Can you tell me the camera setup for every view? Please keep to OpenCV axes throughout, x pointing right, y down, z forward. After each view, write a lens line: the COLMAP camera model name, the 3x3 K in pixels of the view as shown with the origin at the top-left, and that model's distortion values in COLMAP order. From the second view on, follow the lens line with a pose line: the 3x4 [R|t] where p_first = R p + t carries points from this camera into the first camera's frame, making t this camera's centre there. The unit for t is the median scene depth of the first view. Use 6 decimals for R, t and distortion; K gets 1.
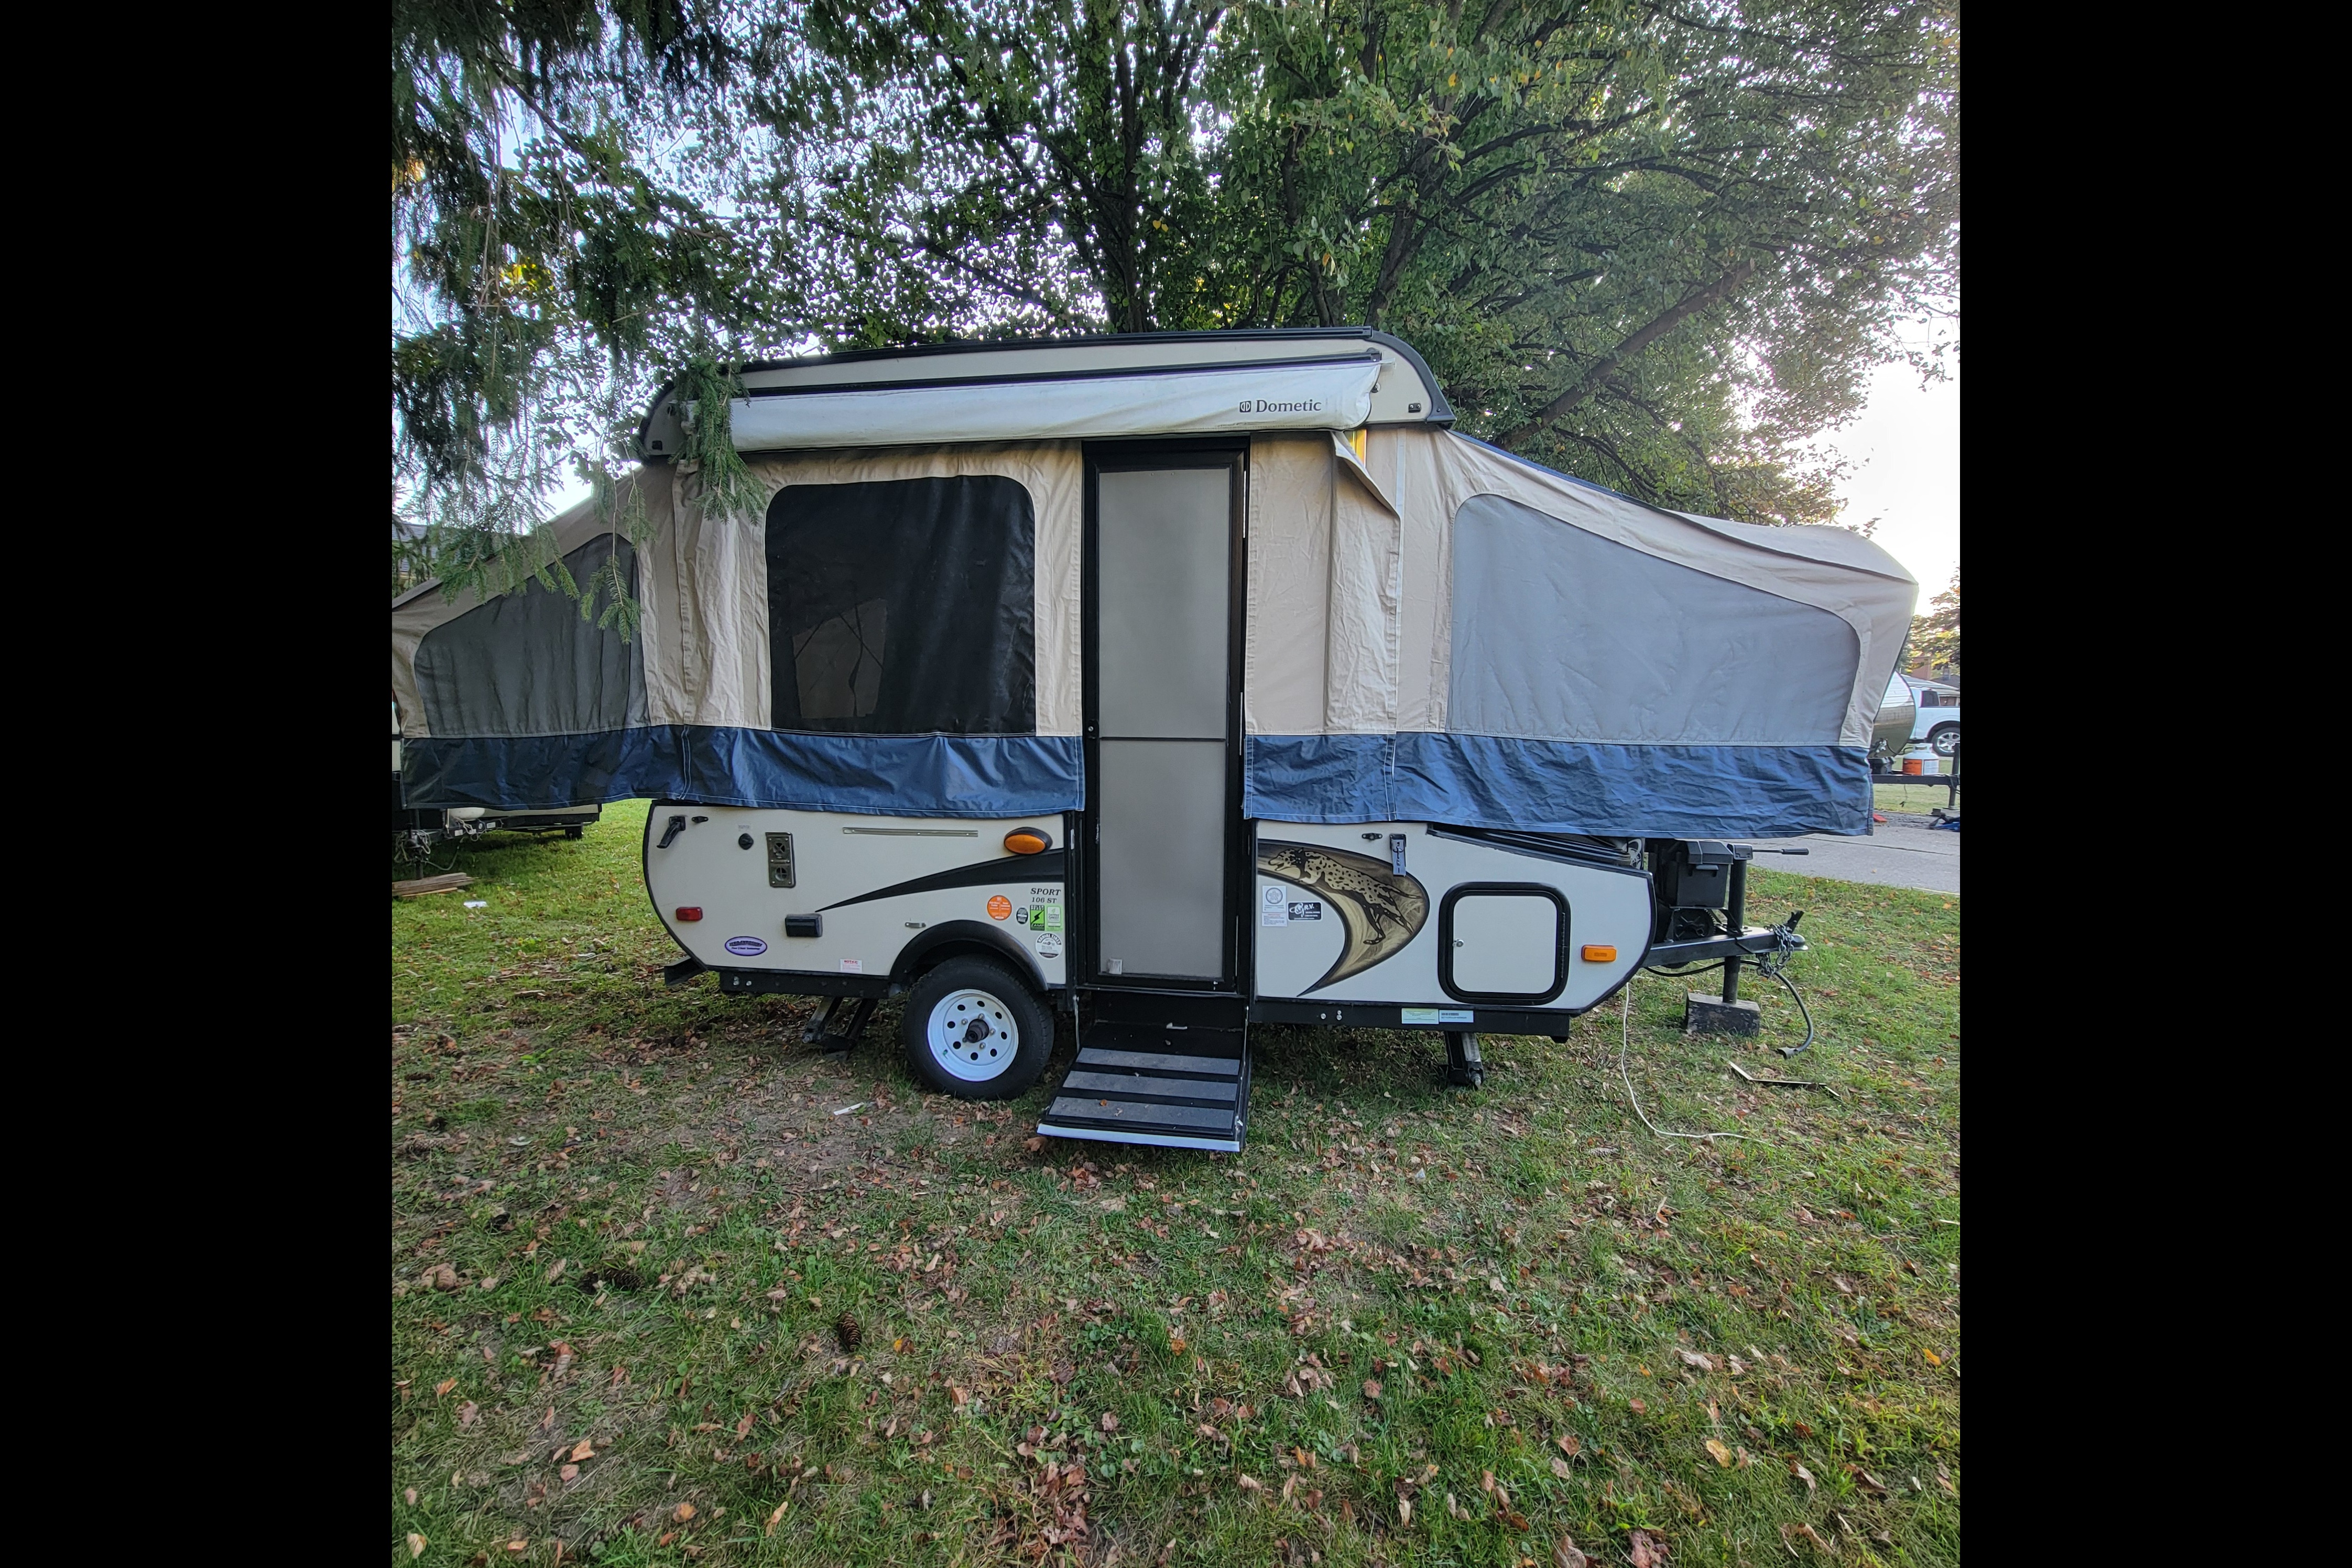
lens RADIAL K [[844.1, 0, 1155.5], [0, 844.1, 796.6], [0, 0, 1]] dist [-0.001789, -0.000117]
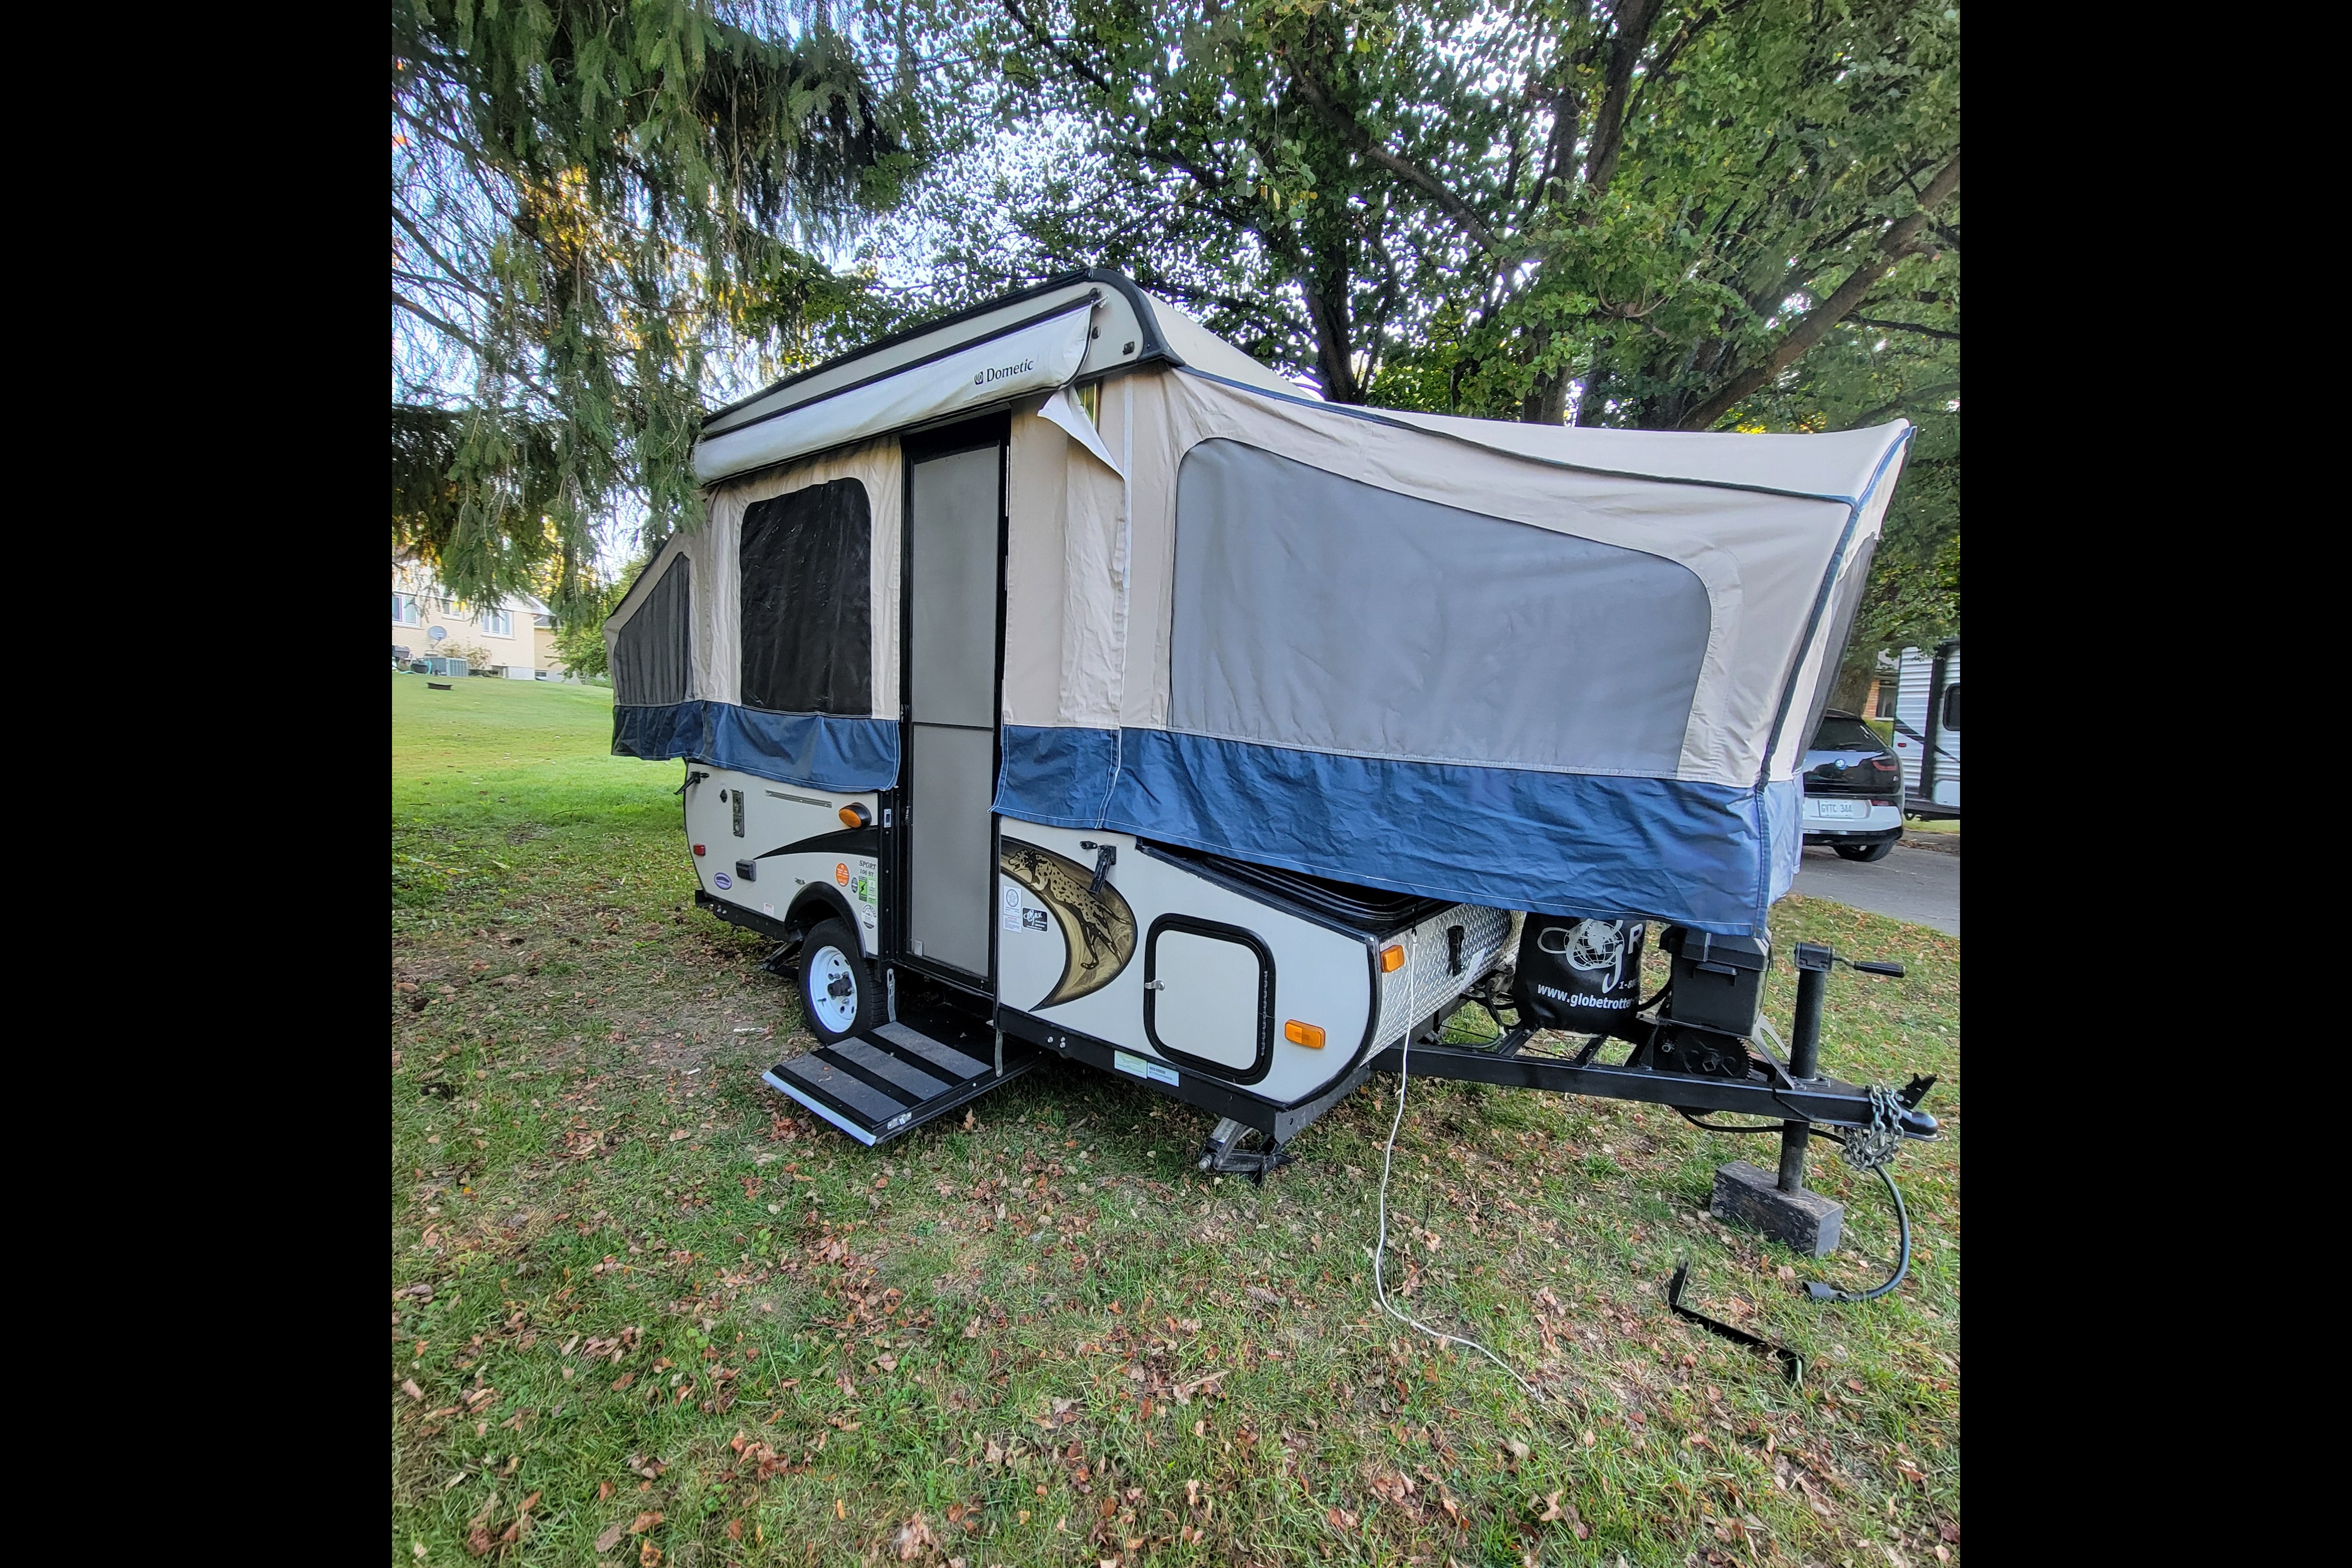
lens RADIAL K [[844.1, 0, 1155.5], [0, 844.1, 796.6], [0, 0, 1]] dist [-0.001789, -0.000117]
pose [[0.863979, 0.085518, -0.496213, 0.743599], [-0.093689, 0.995566, 0.008449, -0.016880], [0.494735, 0.039190, 0.868160, 0.270922]]
